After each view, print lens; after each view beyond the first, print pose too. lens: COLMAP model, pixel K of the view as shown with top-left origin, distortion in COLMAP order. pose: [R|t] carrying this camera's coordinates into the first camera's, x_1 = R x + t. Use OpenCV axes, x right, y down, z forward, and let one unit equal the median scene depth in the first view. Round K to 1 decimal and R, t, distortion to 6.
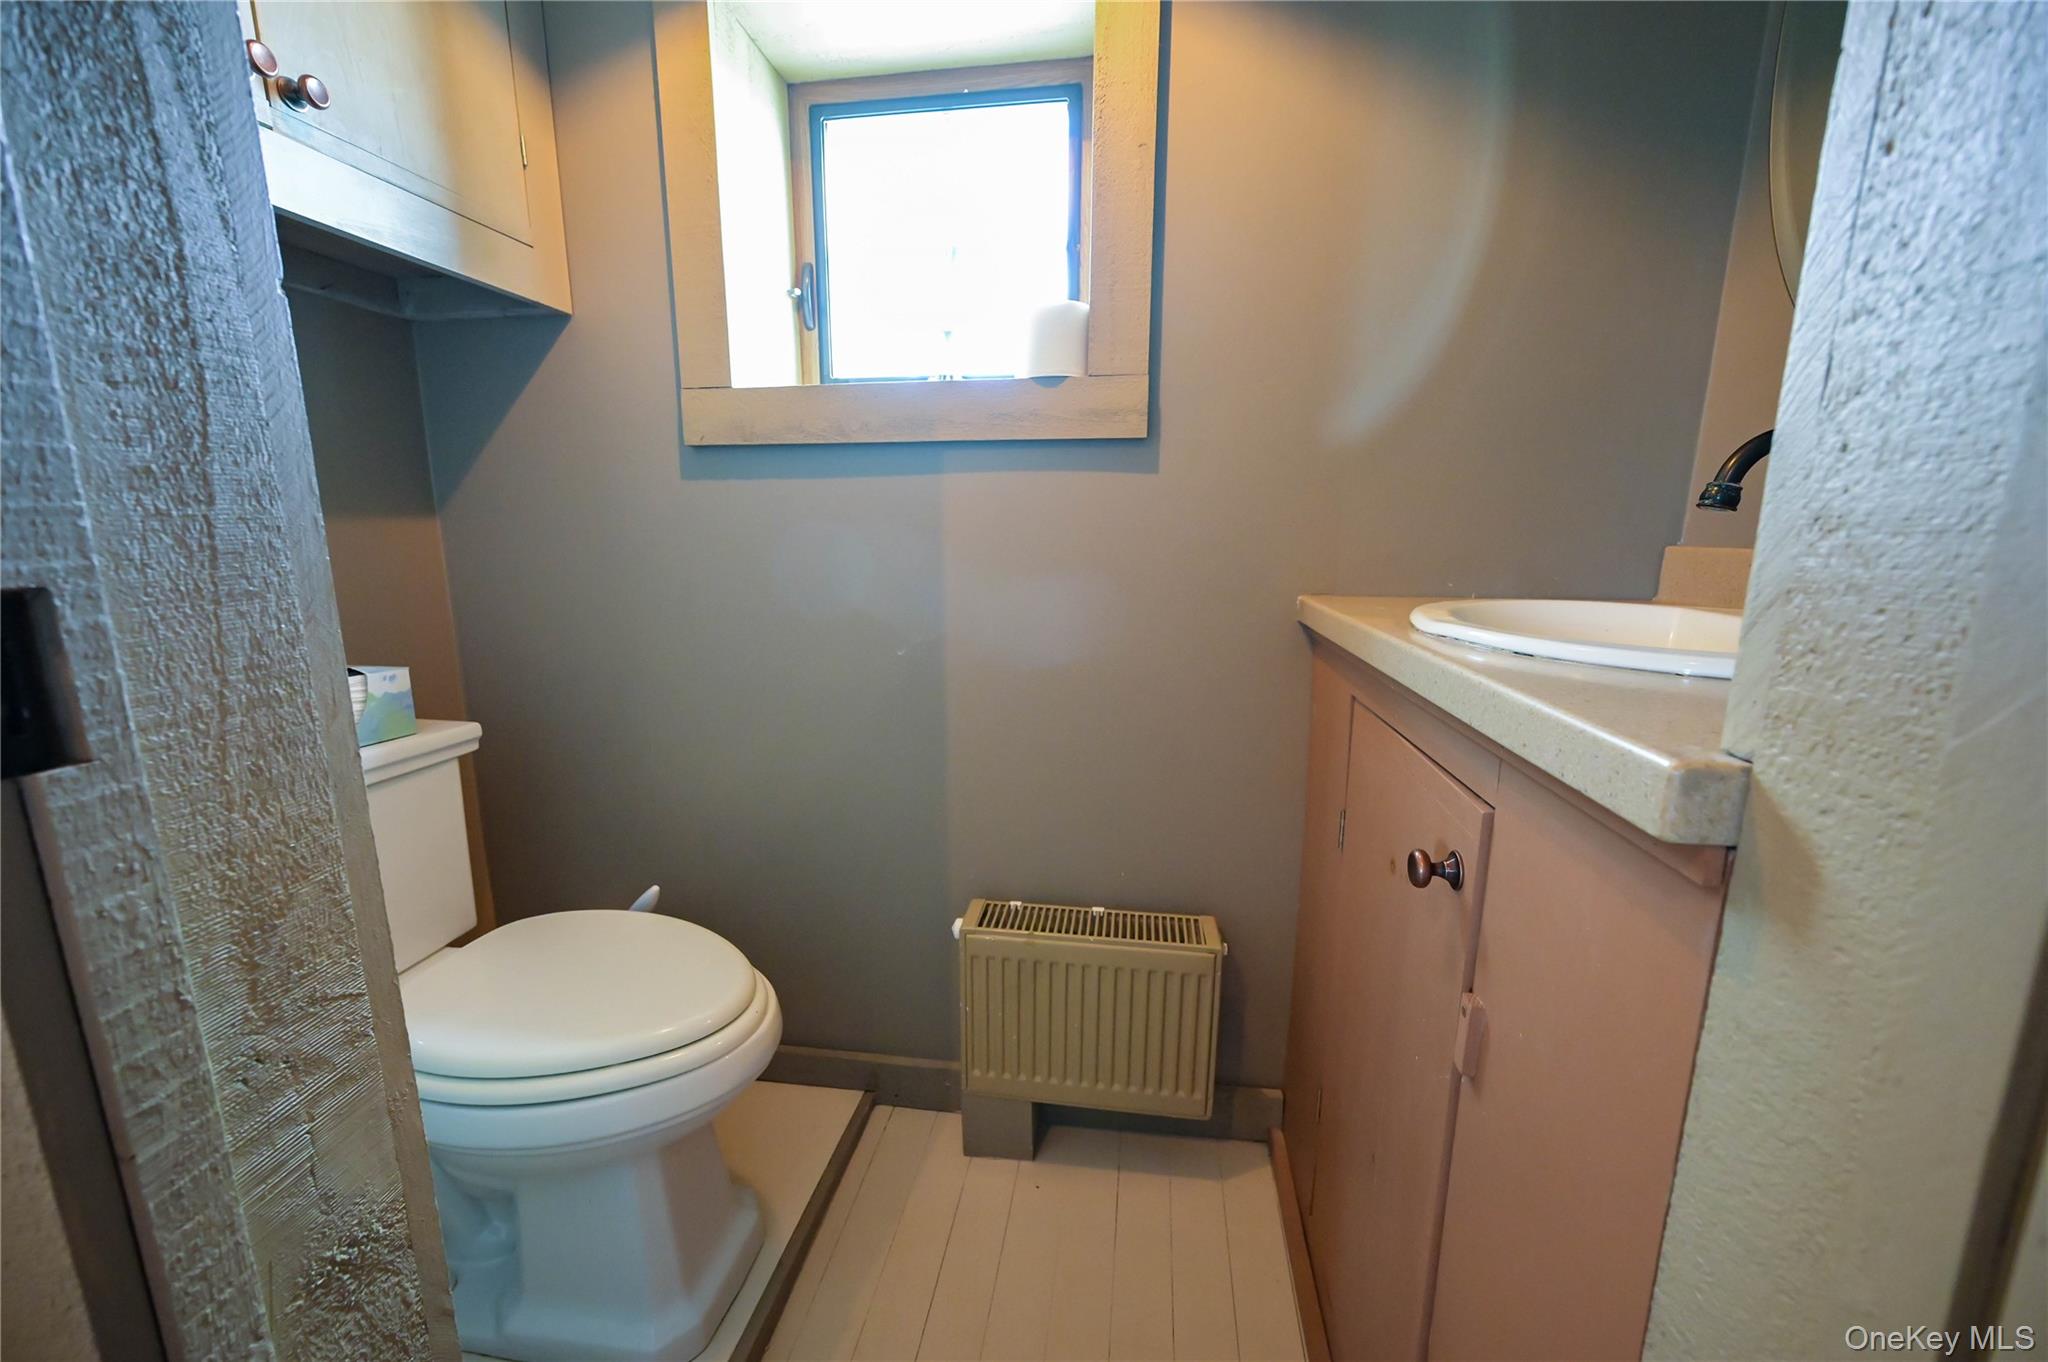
lens RADIAL K [[801.6, 0, 1025.5], [0, 801.6, 685.3], [0, 0, 1]] dist [-0.004018, 0.000496]
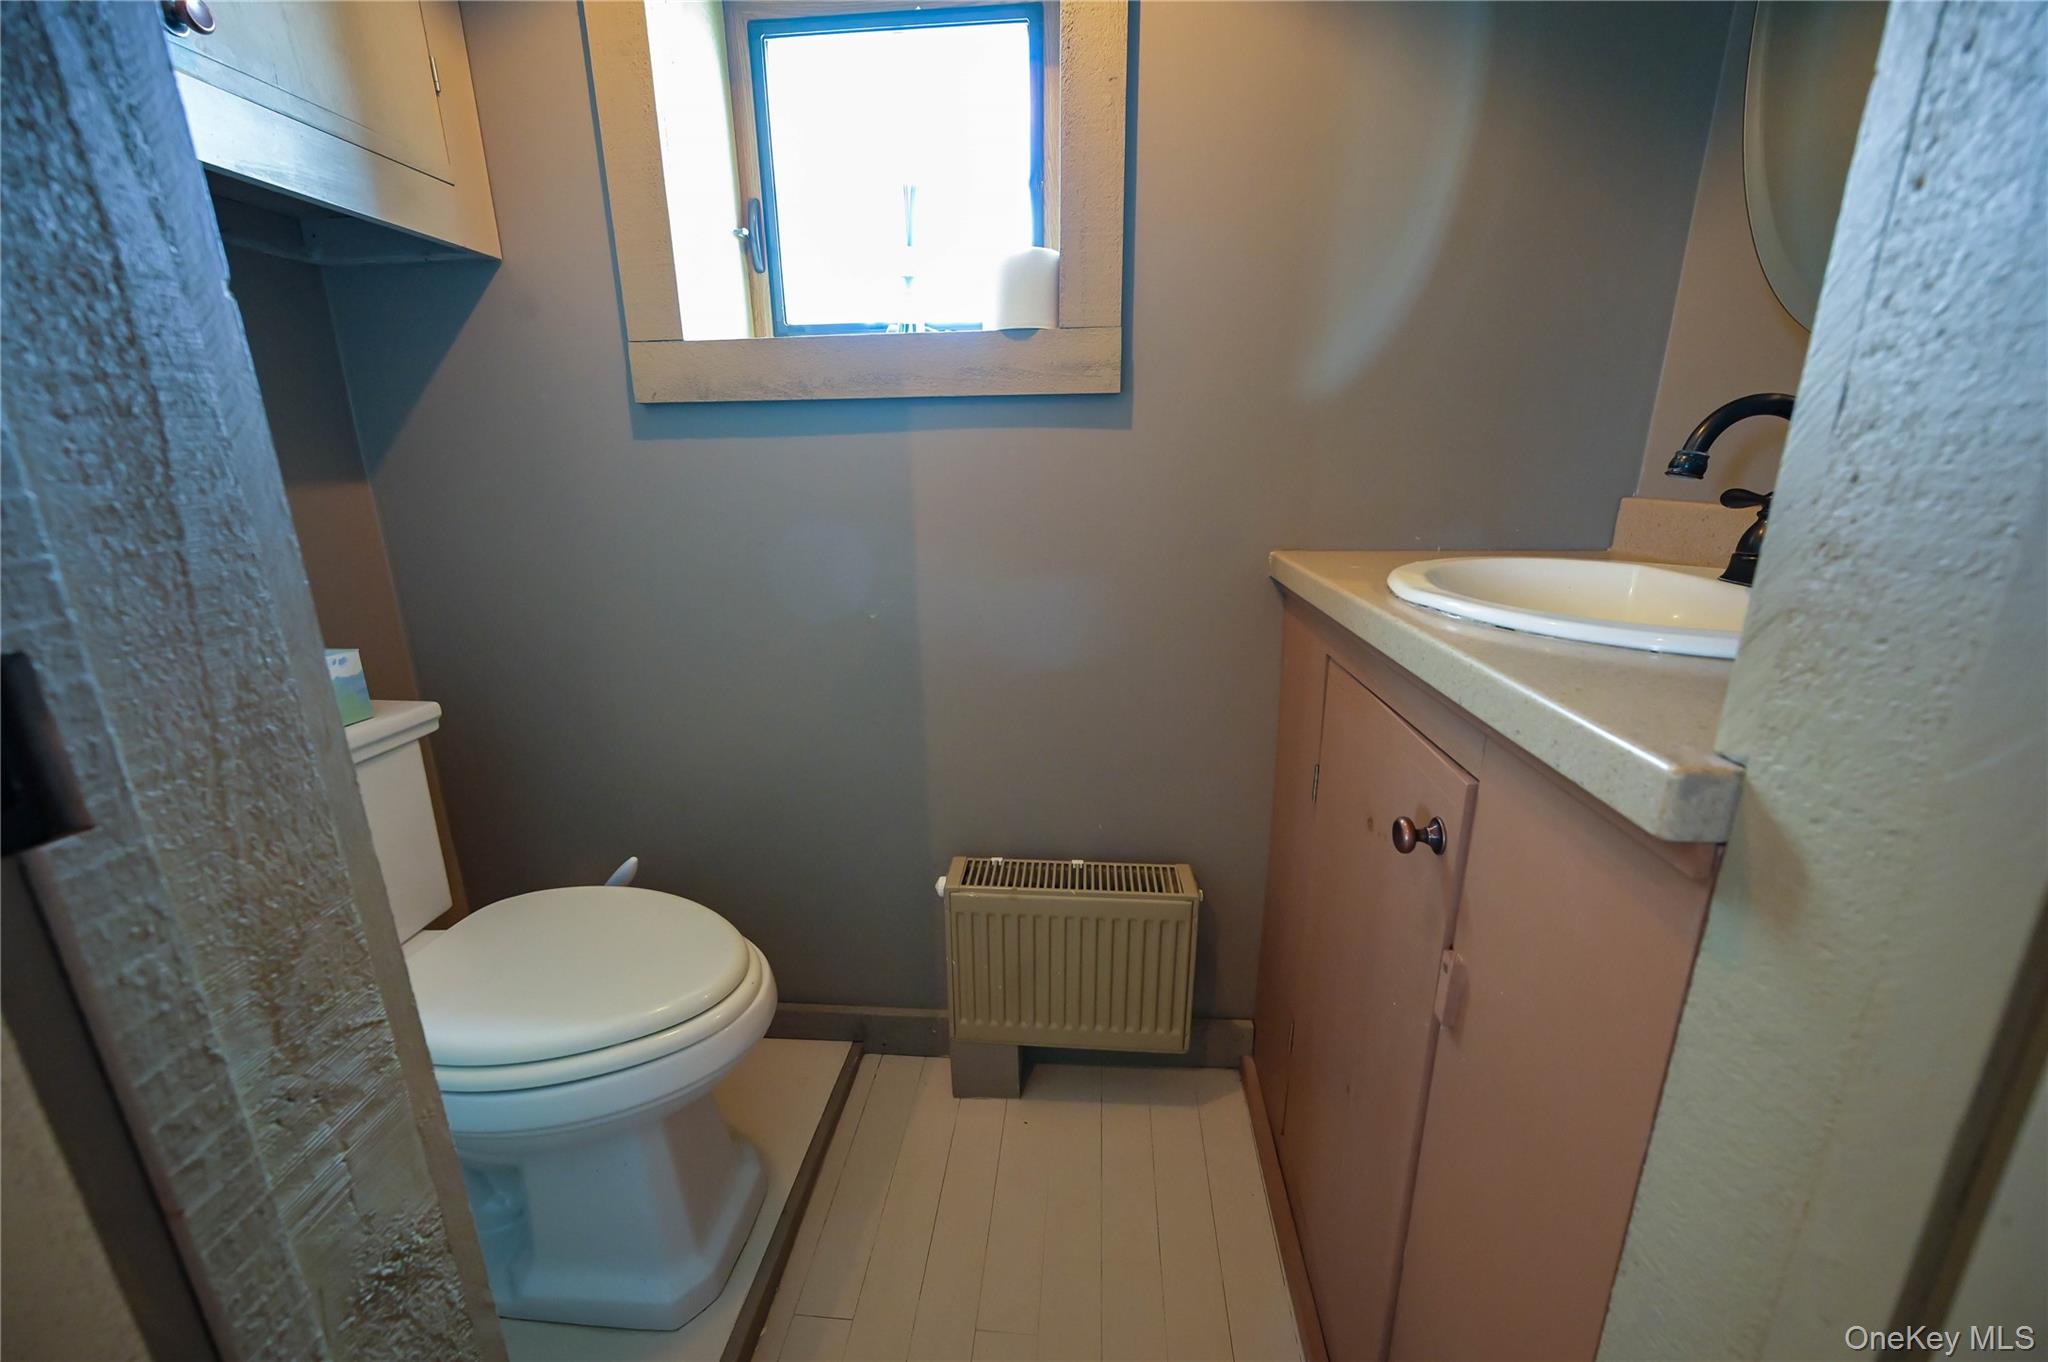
lens RADIAL K [[801.6, 0, 1023.9], [0, 801.6, 686.5], [0, 0, 1]] dist [-0.004018, 0.000496]
pose [[0.997930, -0.029707, 0.057034, -0.093813], [0.024823, 0.996113, 0.084518, -0.104703], [-0.059323, -0.082927, 0.994788, 0.001947]]
